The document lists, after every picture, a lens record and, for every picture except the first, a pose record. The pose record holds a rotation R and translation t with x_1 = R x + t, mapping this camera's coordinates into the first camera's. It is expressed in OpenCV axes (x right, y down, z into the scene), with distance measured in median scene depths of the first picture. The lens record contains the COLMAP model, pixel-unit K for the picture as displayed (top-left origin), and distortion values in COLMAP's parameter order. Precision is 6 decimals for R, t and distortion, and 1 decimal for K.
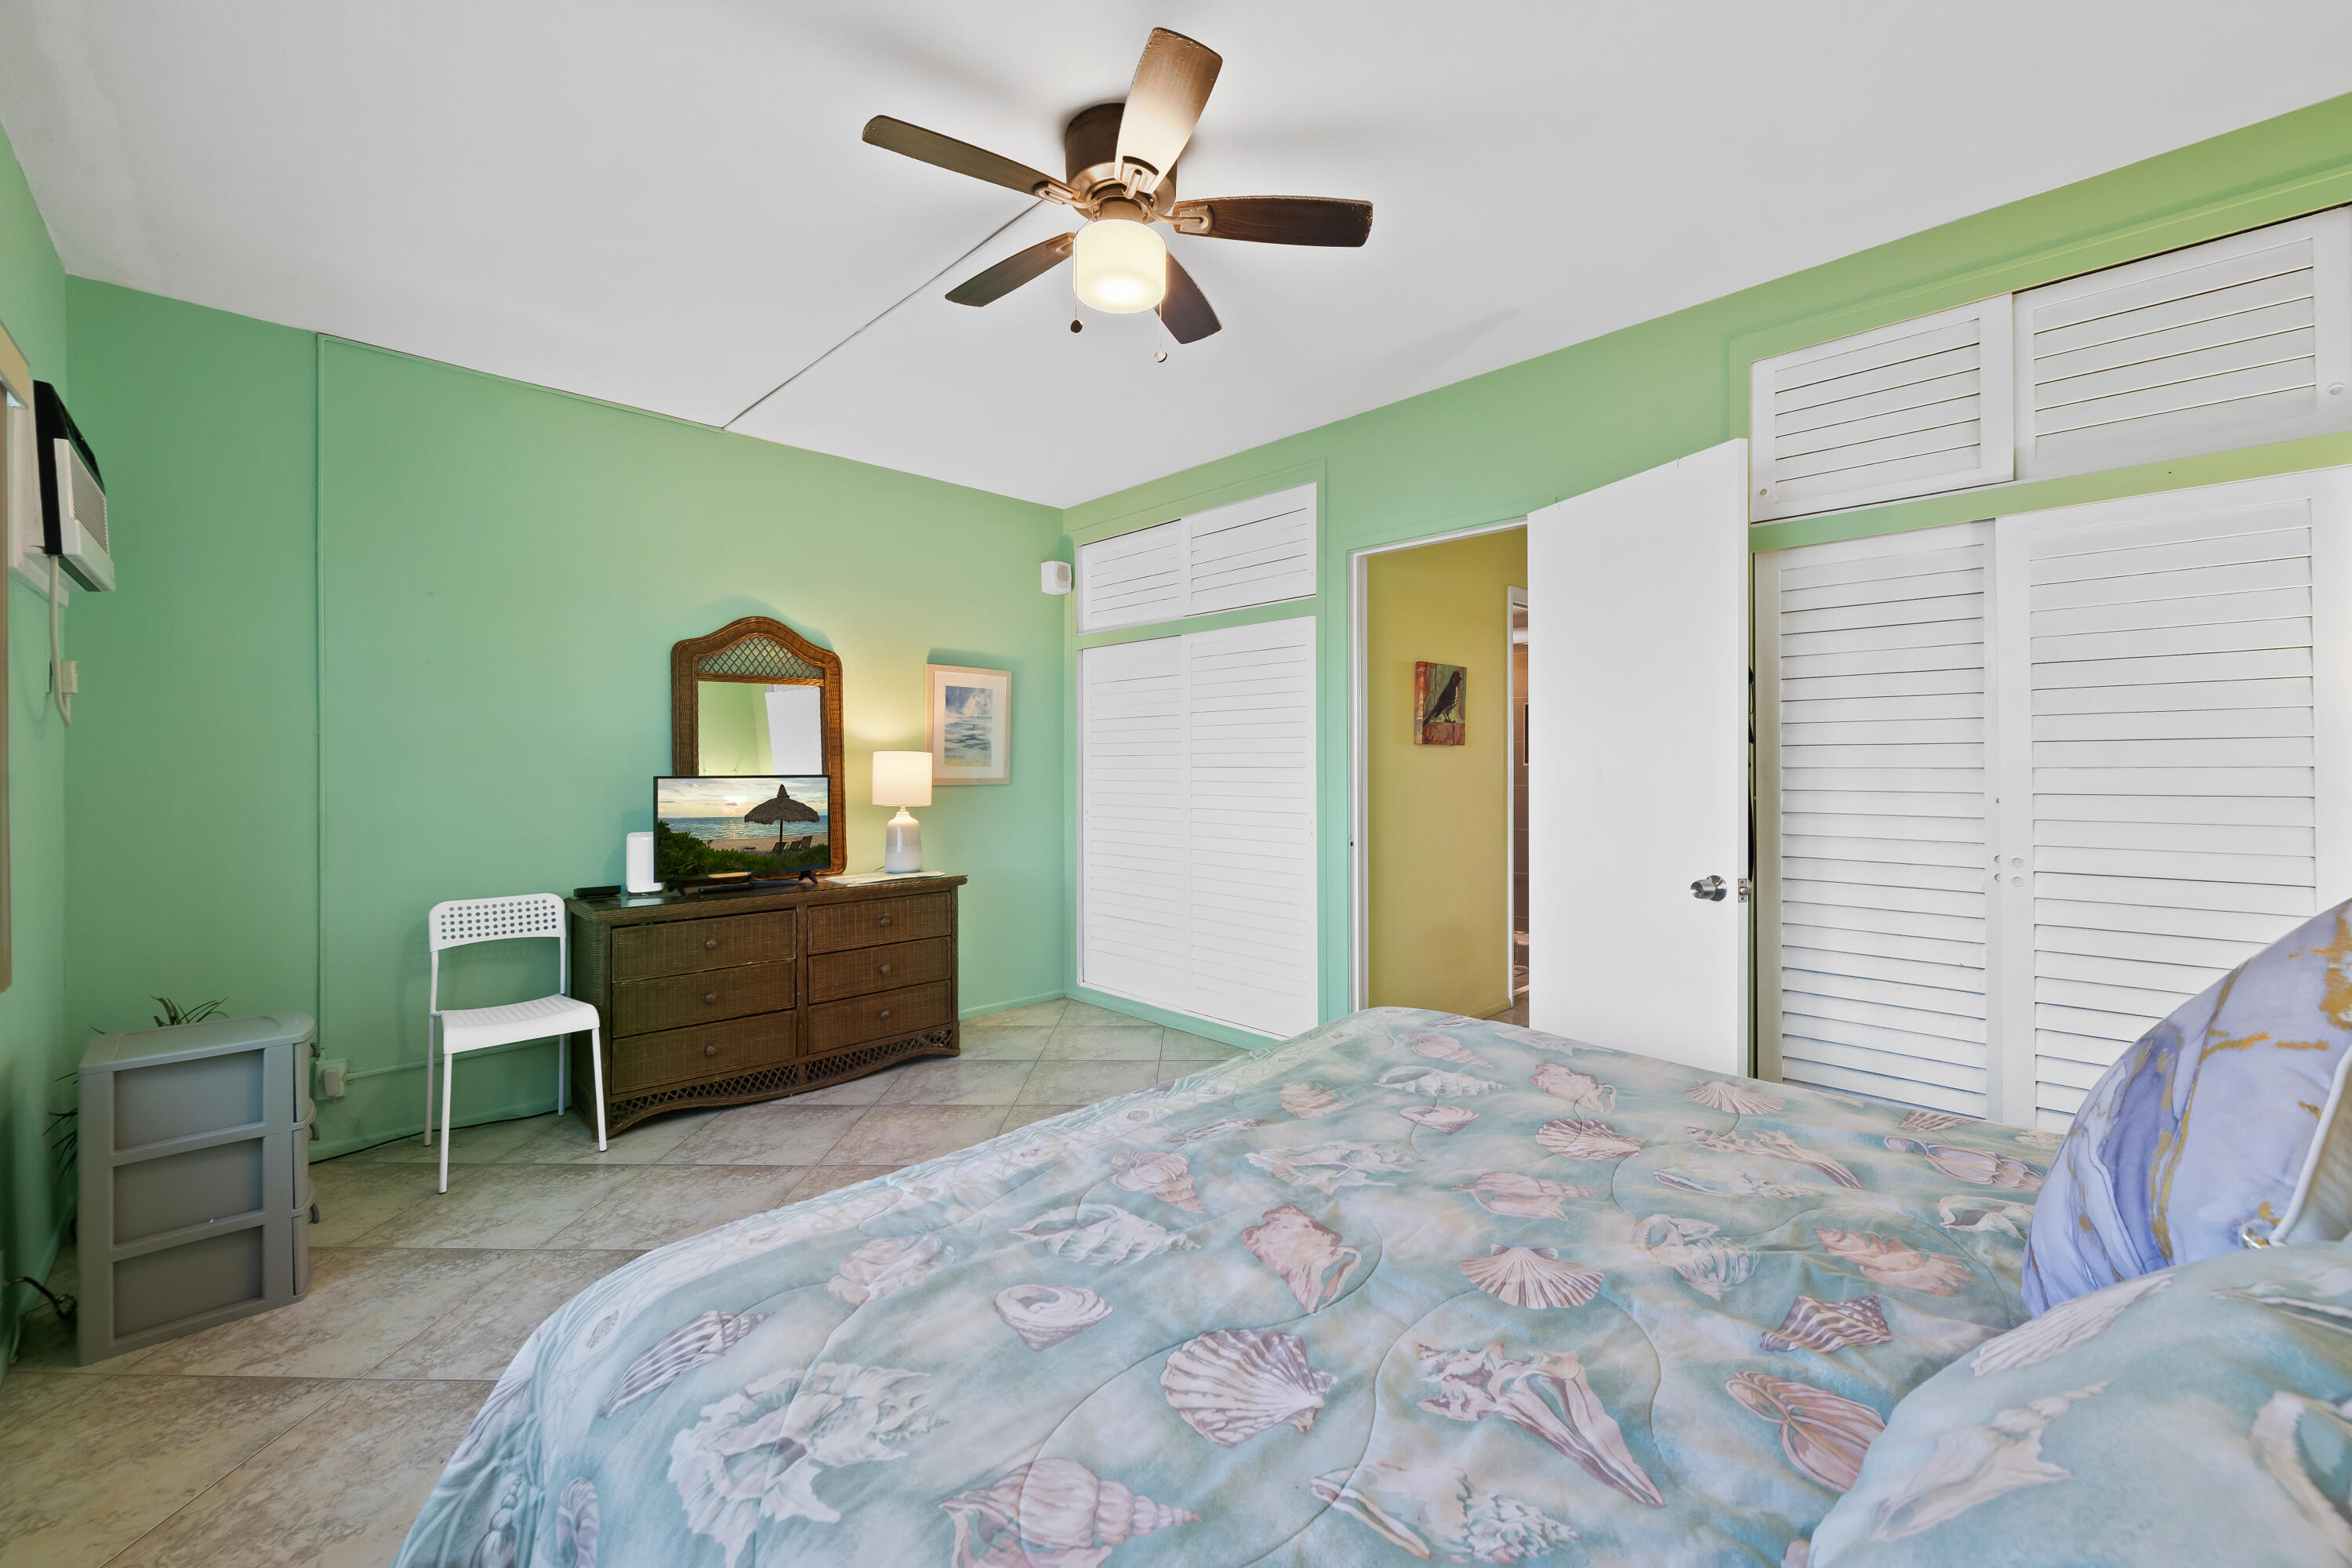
lens RADIAL K [[946.4, 0, 1175.2], [0, 946.4, 770.9], [0, 0, 1]] dist [0.014182, -0.000043]
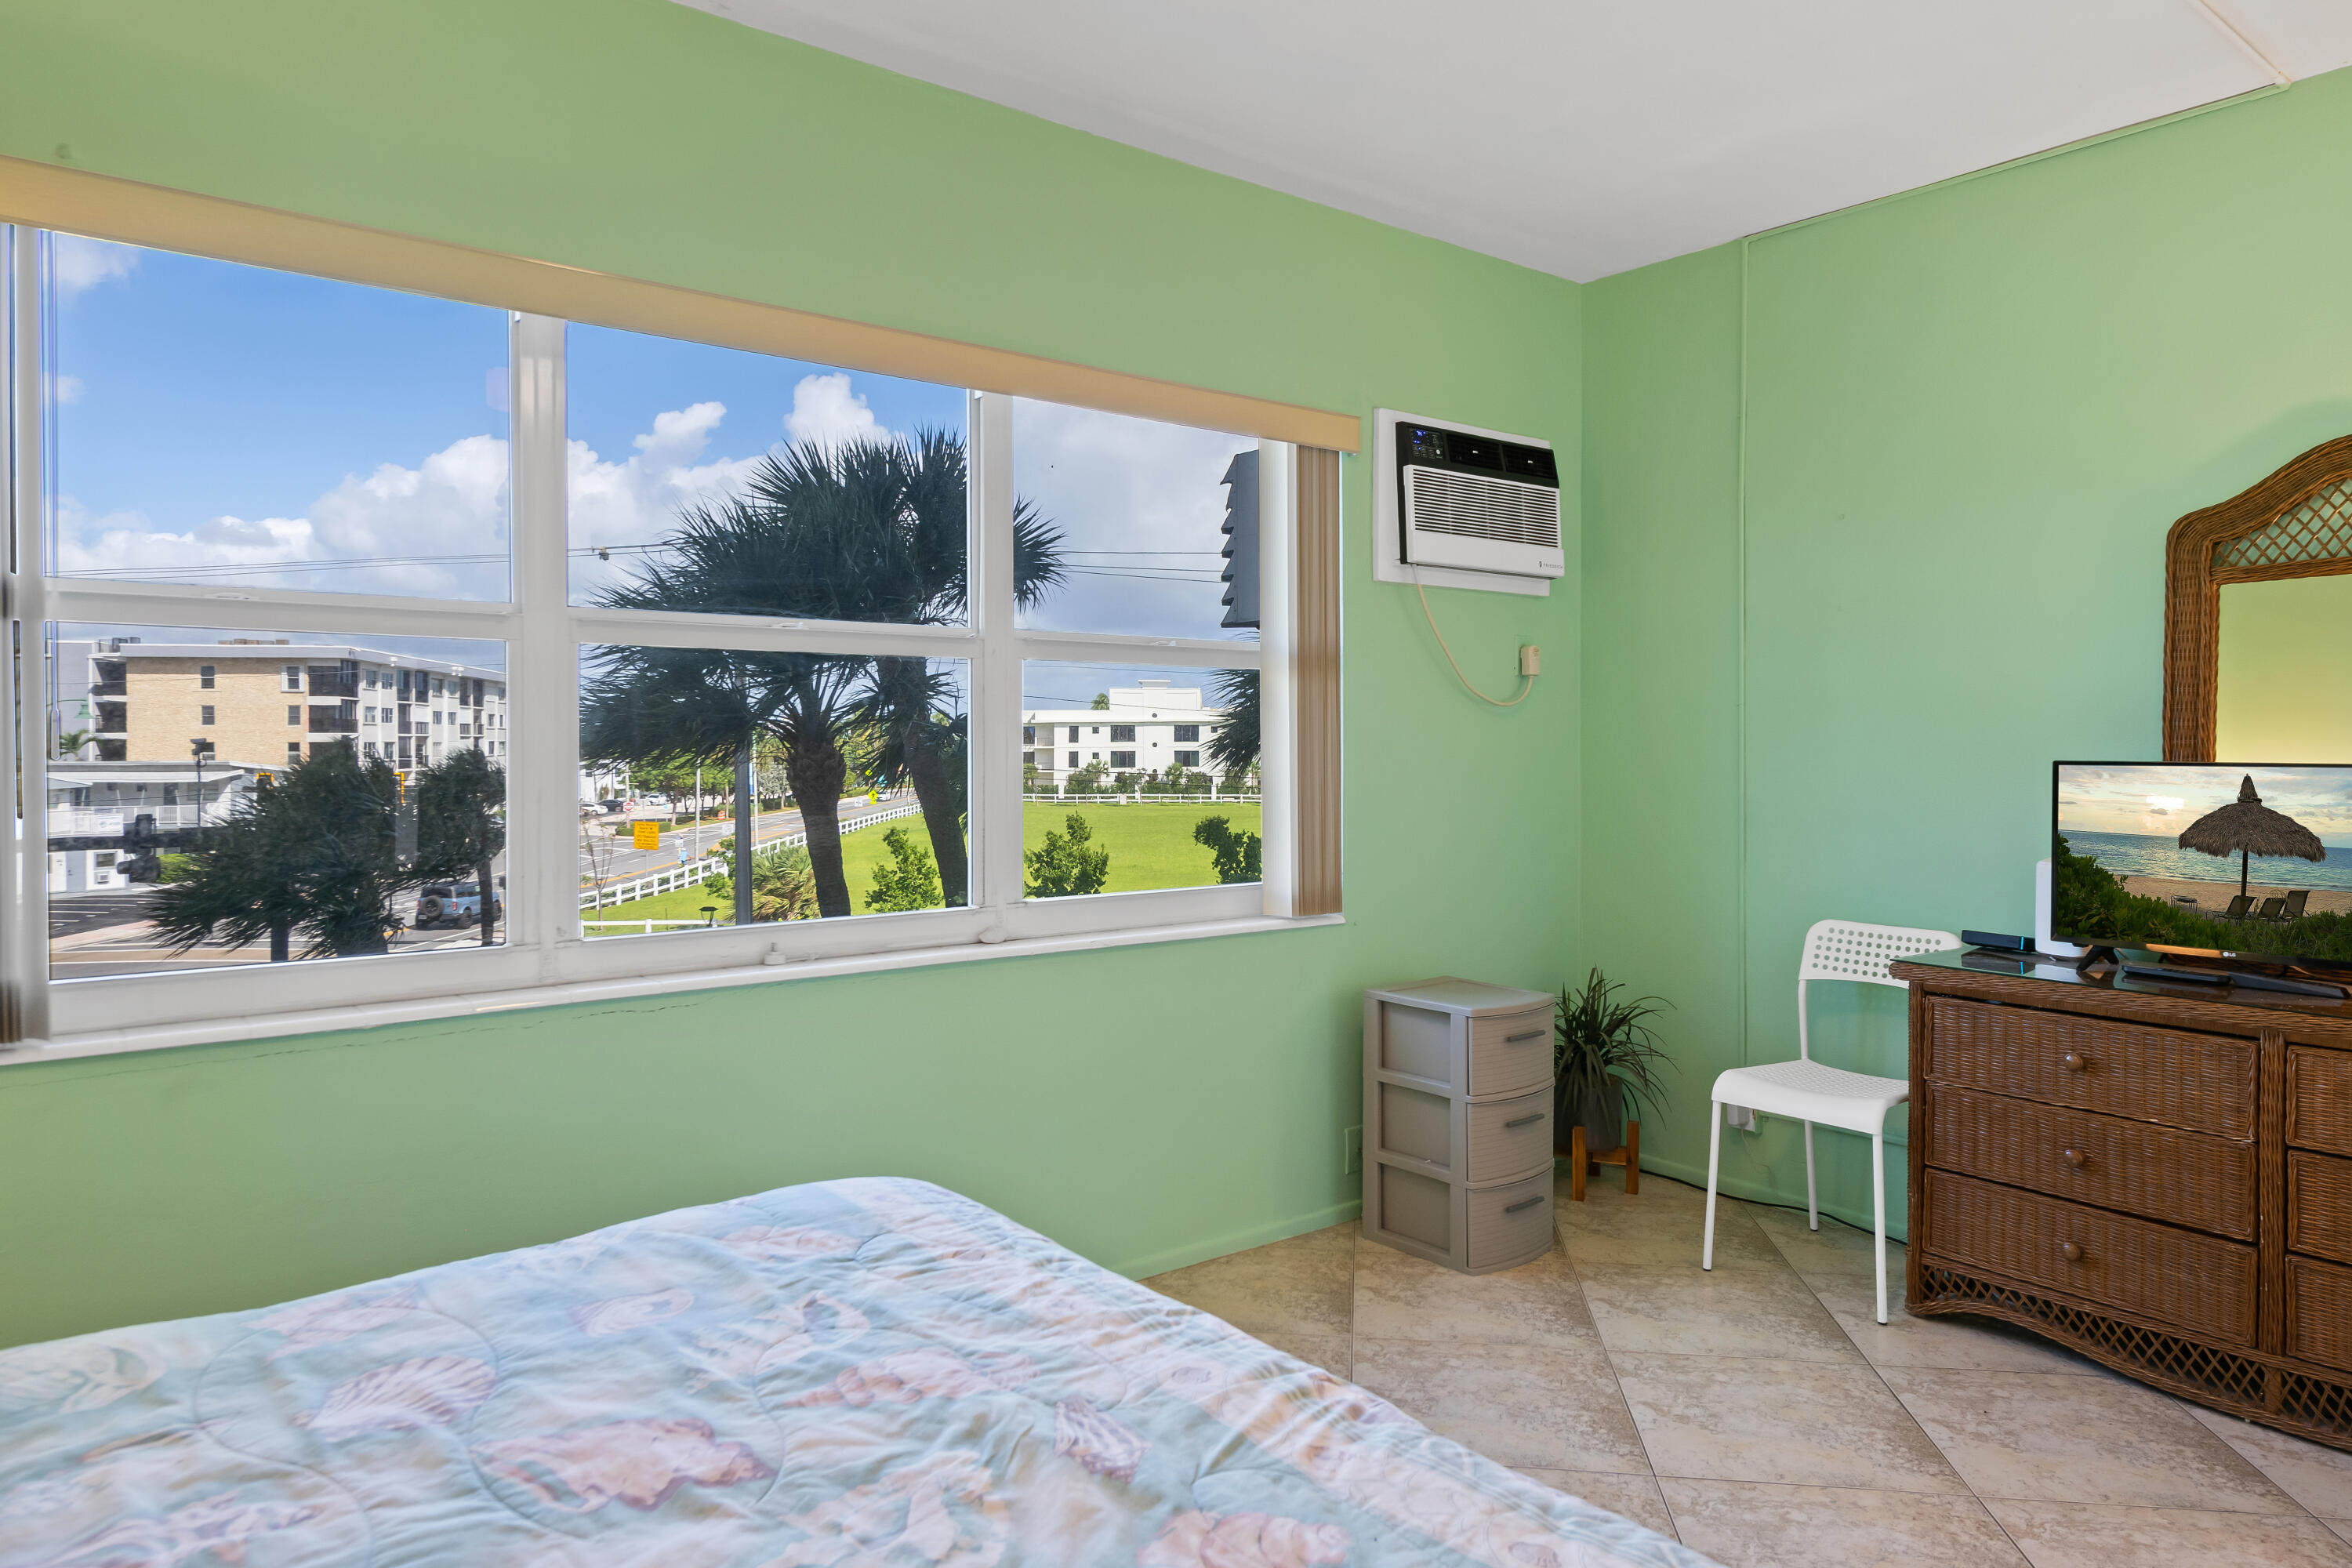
lens RADIAL K [[1474.9, 0, 1176.4], [0, 1474.9, 777.7], [0, 0, 1]] dist [0.000443, 0.002877]
pose [[-0.113329, 0.022259, -0.993308, 0.458762], [-0.005659, 0.999718, 0.023049, 0.000207], [0.993541, 0.008233, -0.113171, 0.623973]]
